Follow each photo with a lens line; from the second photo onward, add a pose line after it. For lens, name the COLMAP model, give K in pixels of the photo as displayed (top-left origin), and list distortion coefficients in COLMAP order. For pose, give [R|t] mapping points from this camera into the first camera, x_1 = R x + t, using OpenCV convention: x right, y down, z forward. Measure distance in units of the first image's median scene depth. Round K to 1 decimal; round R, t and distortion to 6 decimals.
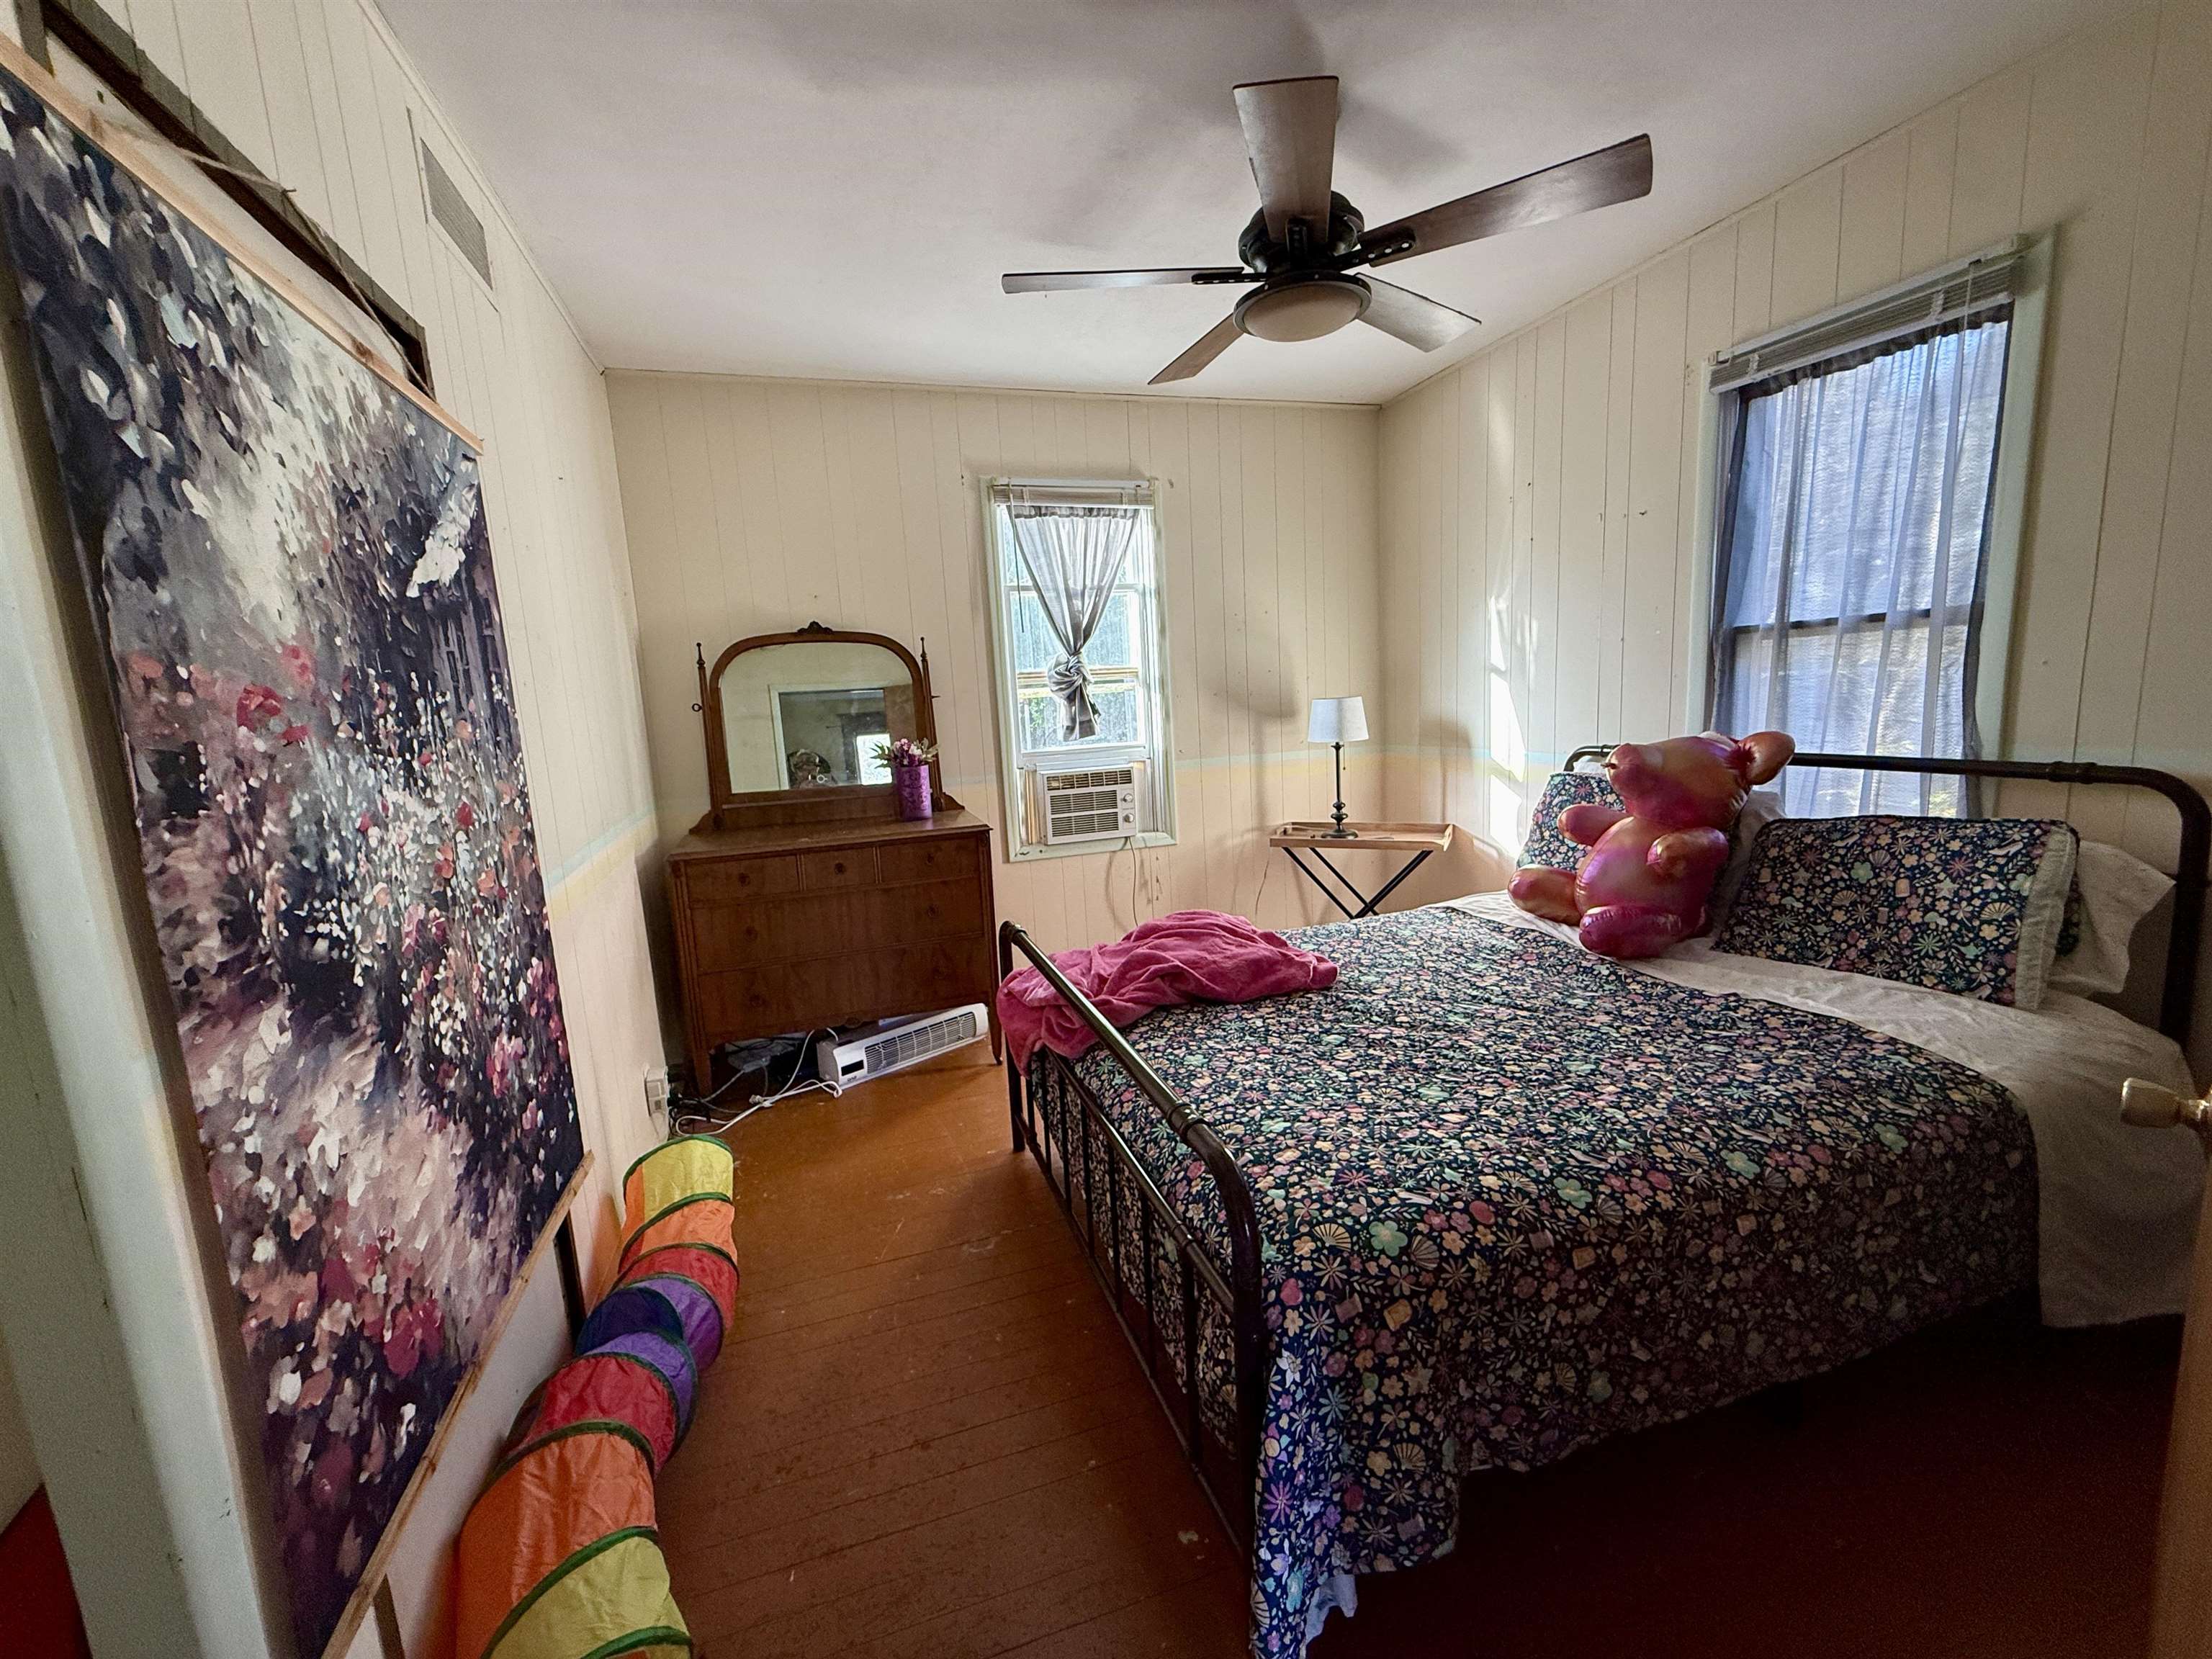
lens RADIAL K [[878.7, 0, 1101.5], [0, 878.7, 837.5], [0, 0, 1]] dist [0.001002, -0.000216]
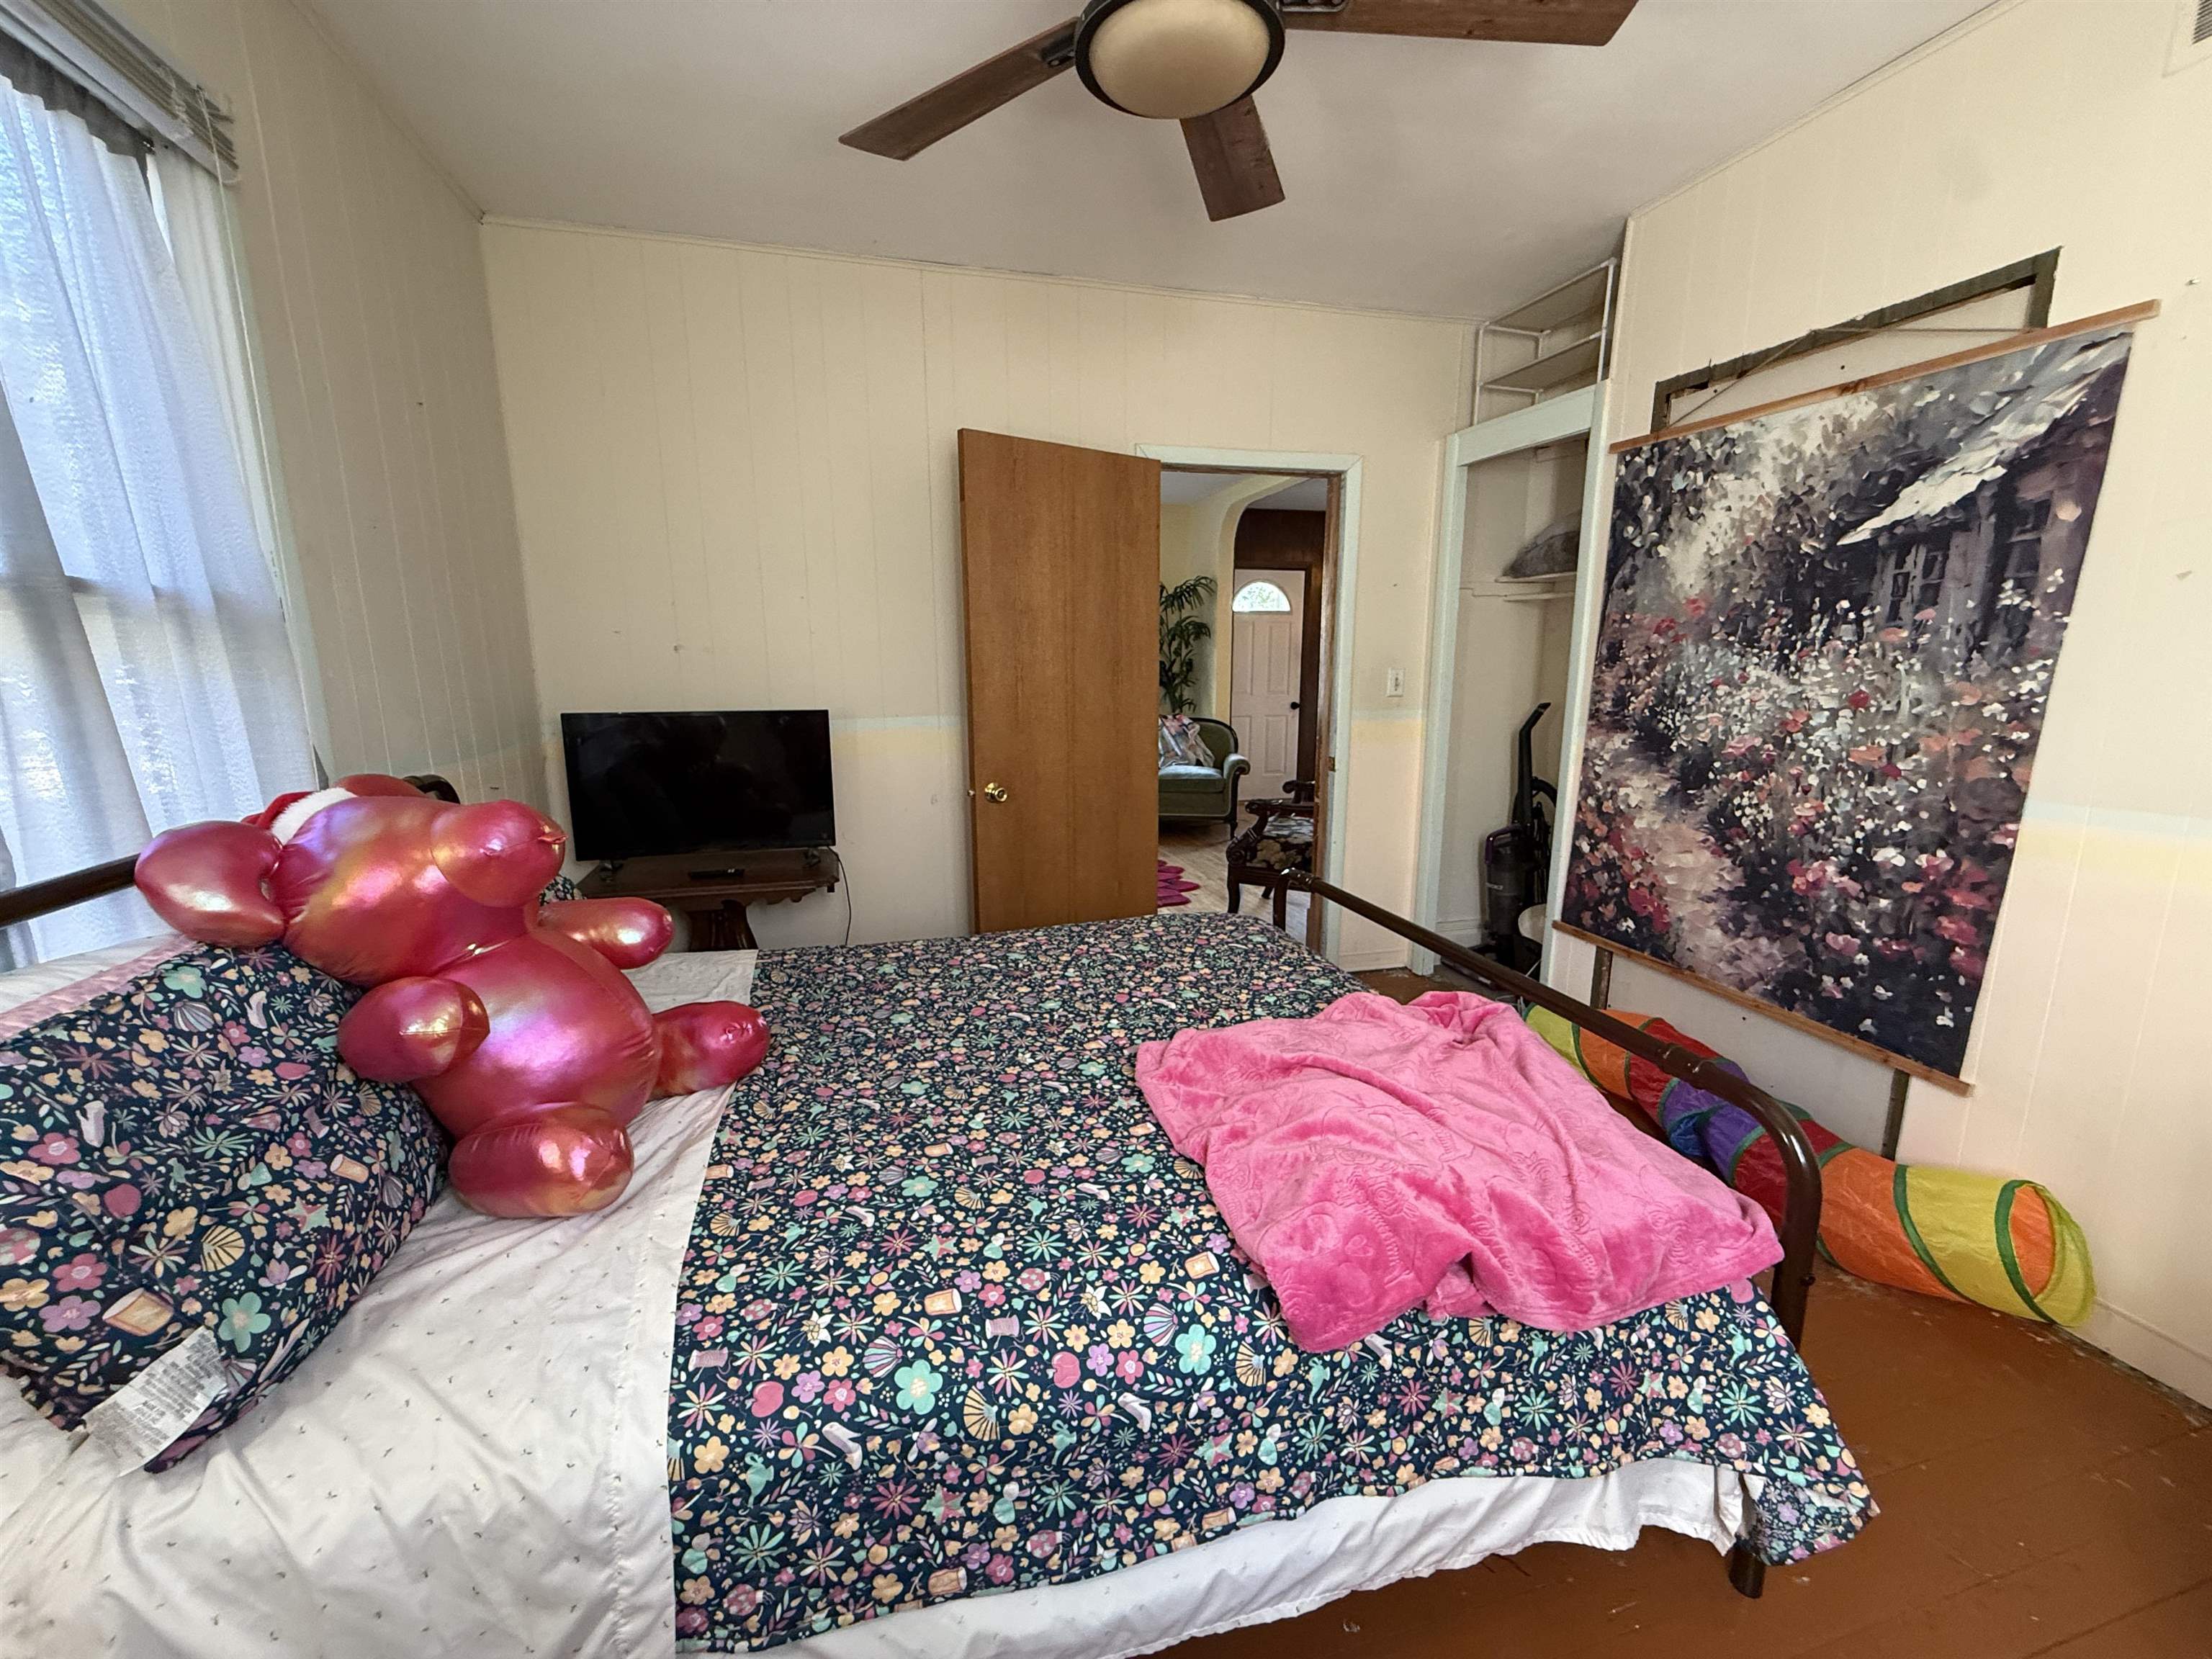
lens RADIAL K [[878.7, 0, 1092.1], [0, 878.7, 827.5], [0, 0, 1]] dist [0.001002, -0.000216]
pose [[-0.995736, 0.052750, 0.075684, 0.403871], [0.075734, 0.935870, 0.344111, -0.445517], [-0.052678, 0.348376, -0.935874, 2.700758]]
